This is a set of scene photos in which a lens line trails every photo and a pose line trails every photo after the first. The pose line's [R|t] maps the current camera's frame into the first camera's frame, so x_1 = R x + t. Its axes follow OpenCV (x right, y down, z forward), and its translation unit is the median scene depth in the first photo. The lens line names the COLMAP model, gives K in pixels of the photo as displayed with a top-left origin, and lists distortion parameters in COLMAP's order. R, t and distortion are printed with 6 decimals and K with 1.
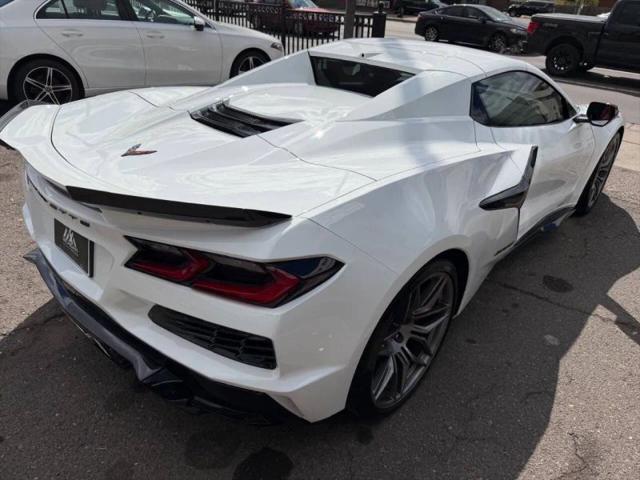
lens RADIAL K [[463.6, 0, 321.2], [0, 463.6, 242.0], [0, 0, 1]] dist [0.011200, -0.019818]
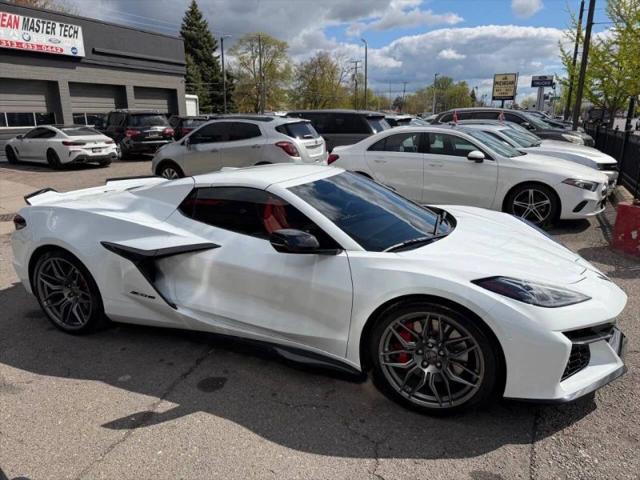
lens RADIAL K [[463.6, 0, 321.9], [0, 463.6, 235.6], [0, 0, 1]] dist [0.011200, -0.019818]
pose [[0.308135, 0.175961, -0.934928, 2.149562], [-0.431539, 0.901676, 0.027475, -0.489227], [0.847837, 0.394992, 0.353772, 1.041173]]
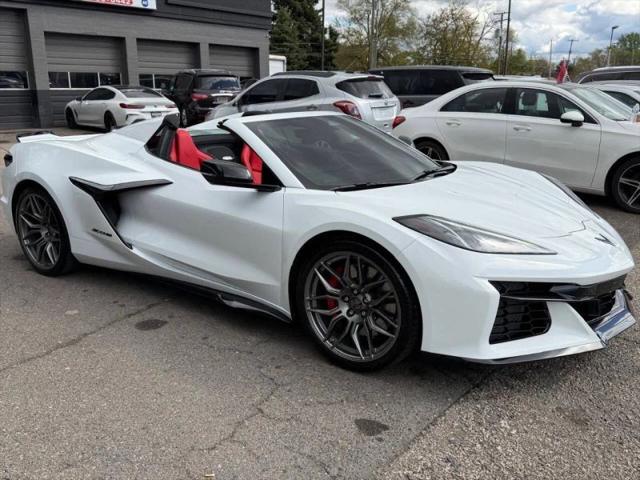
lens RADIAL K [[586.0, 0, 317.4], [0, 586.0, 237.9], [0, 0, 1]] dist [0.022952, 0.000000]
pose [[0.090626, 0.190705, -0.977455, 2.484251], [-0.471035, 0.872976, 0.126648, -0.565452], [0.877447, 0.448938, 0.168943, 1.479061]]
